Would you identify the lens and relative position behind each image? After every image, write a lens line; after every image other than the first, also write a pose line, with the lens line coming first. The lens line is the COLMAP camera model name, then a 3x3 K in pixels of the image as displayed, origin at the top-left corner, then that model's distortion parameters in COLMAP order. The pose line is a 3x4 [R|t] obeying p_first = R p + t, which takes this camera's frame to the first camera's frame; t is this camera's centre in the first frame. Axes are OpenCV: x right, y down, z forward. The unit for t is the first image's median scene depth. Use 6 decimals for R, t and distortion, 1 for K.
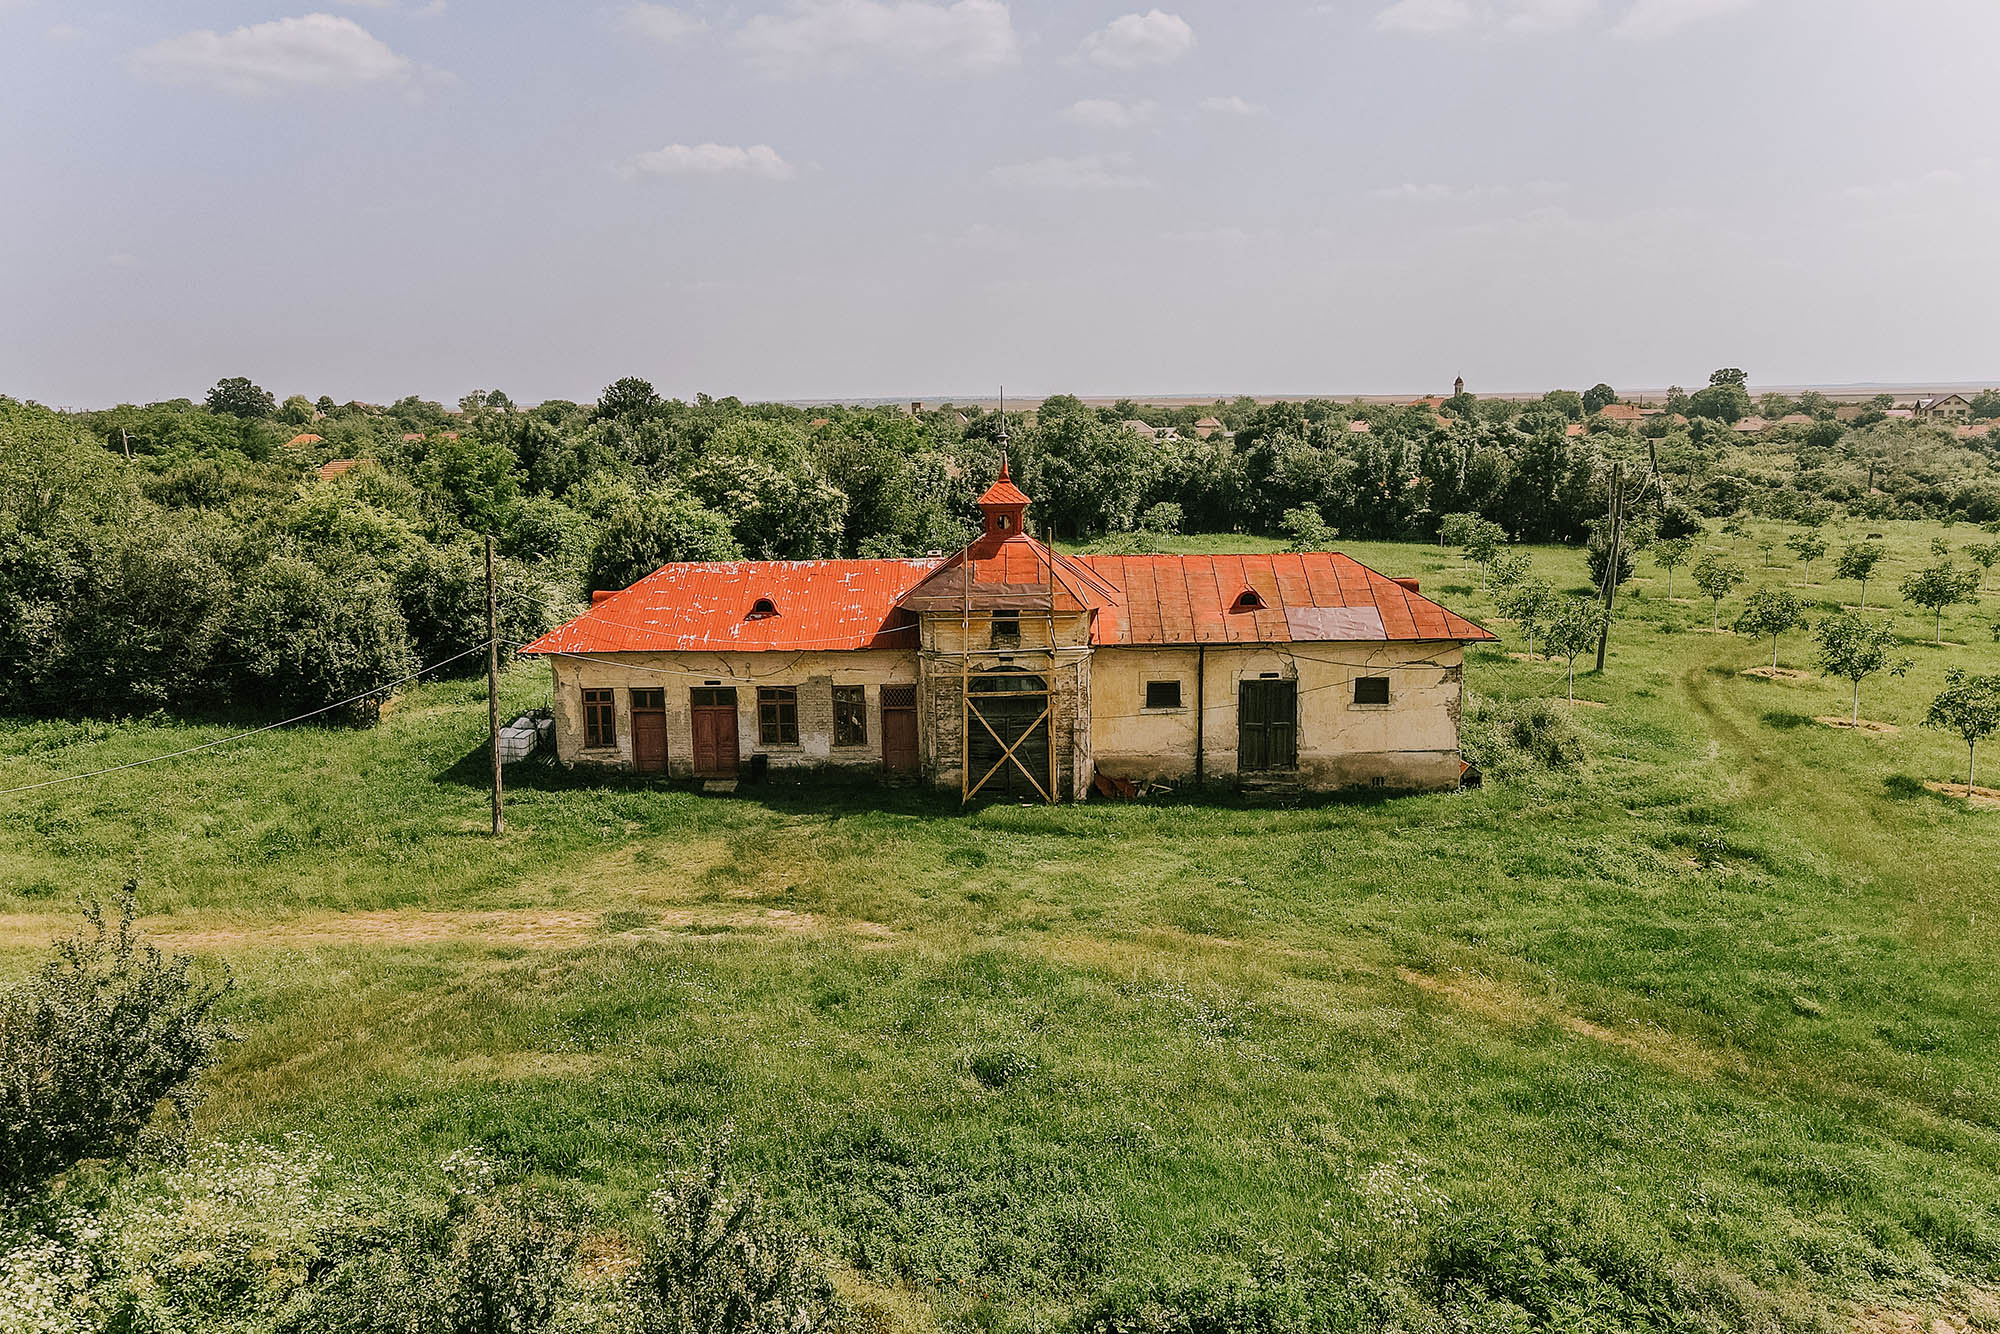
lens RADIAL K [[1403.8, 0, 1000.1], [0, 1403.8, 666.2], [0, 0, 1]] dist [-0.002576, 0.000049]
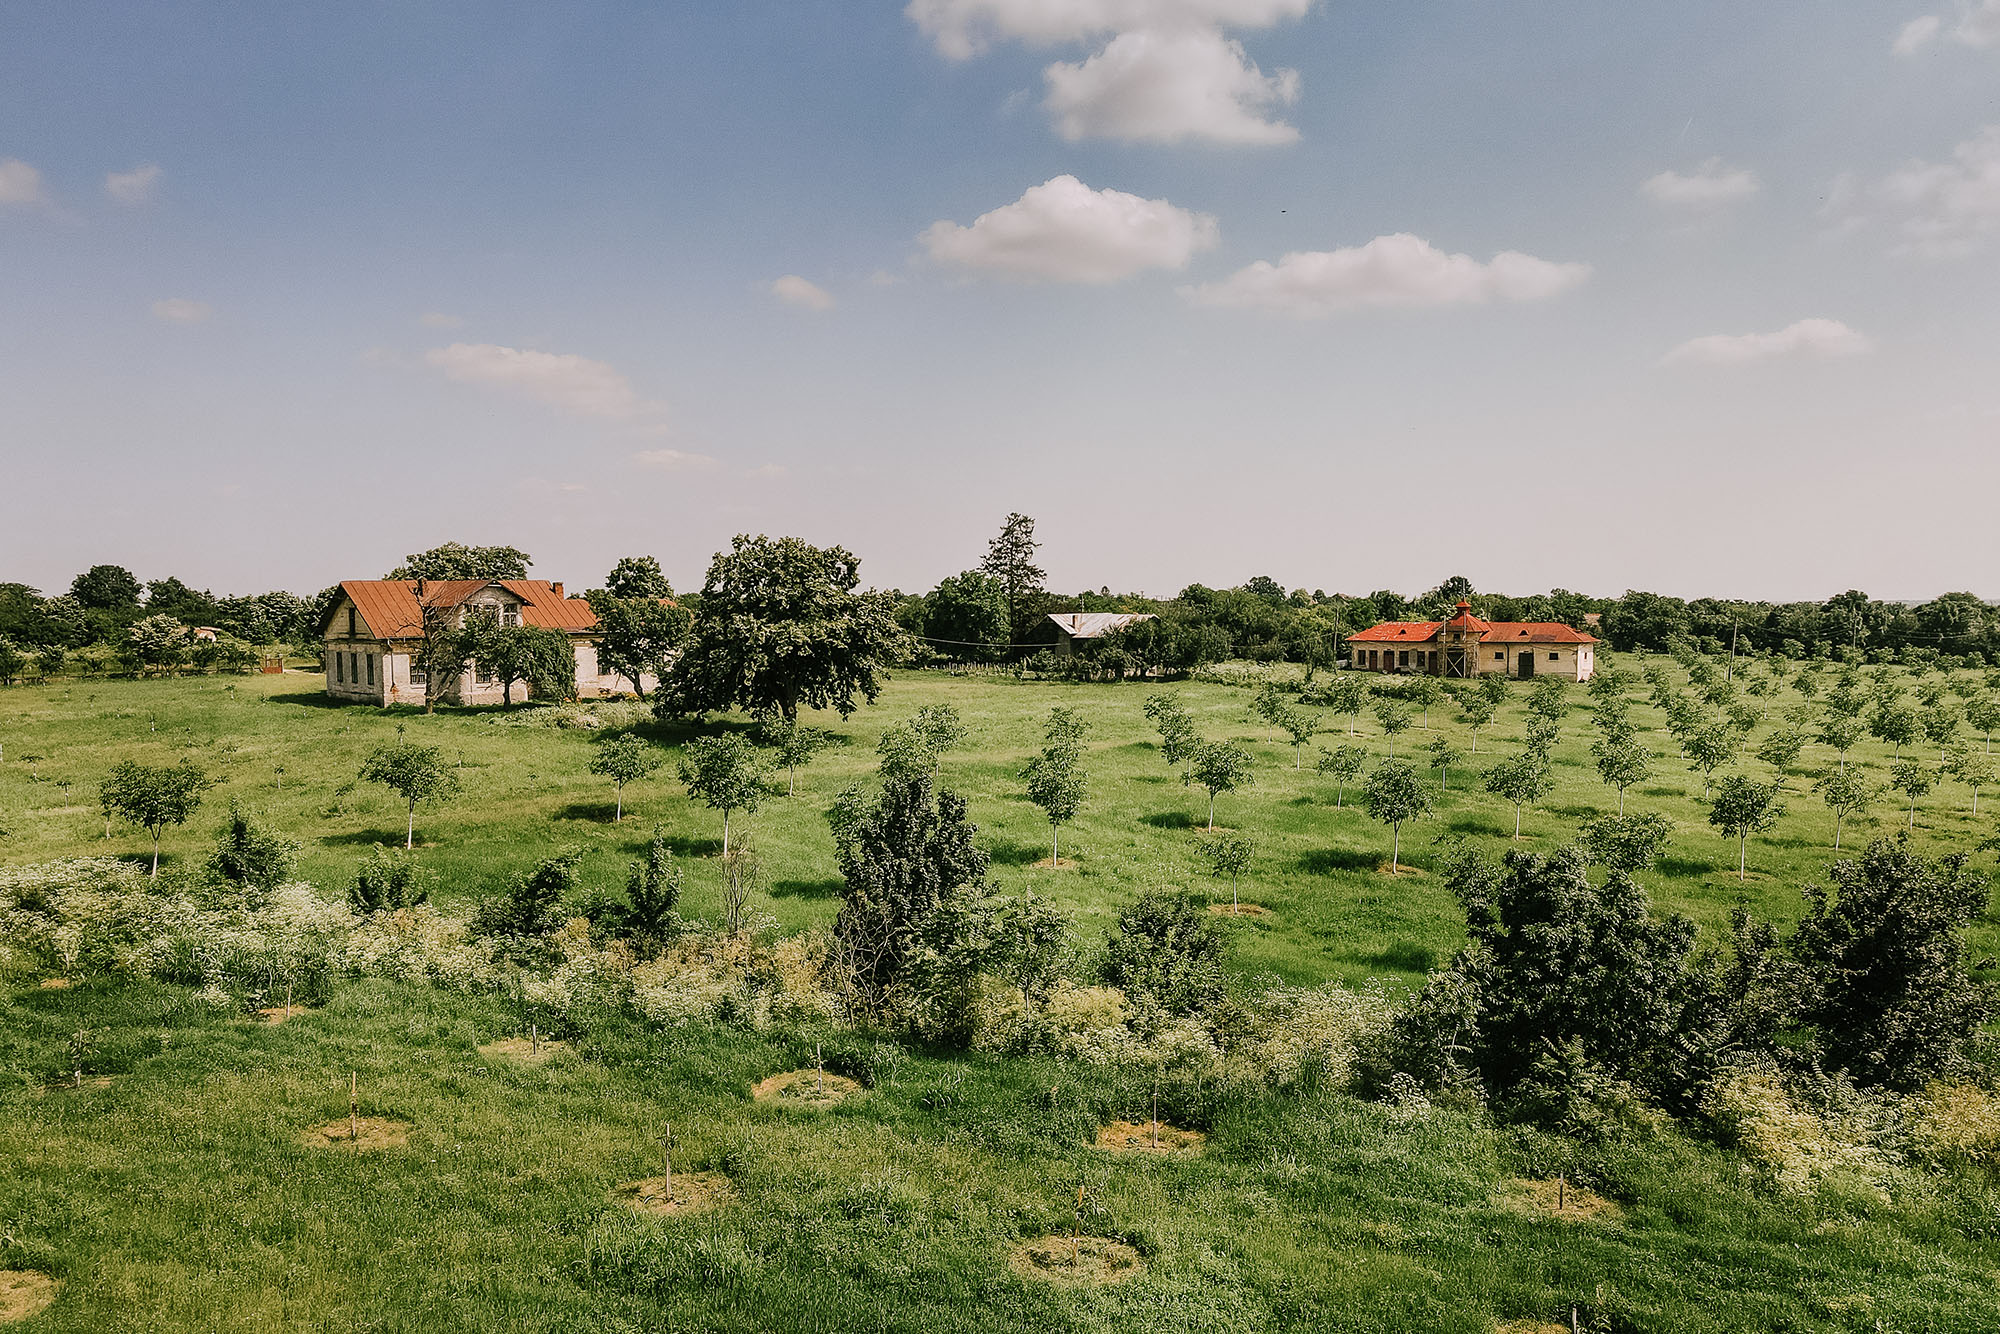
lens RADIAL K [[1403.8, 0, 1000.2], [0, 1403.8, 667.2], [0, 0, 1]] dist [-0.002576, 0.000049]
pose [[0.785379, 0.039251, -0.617770, 1.422457], [-0.123957, 0.987746, -0.094829, 0.586531], [0.606478, 0.151054, 0.780620, -2.844250]]
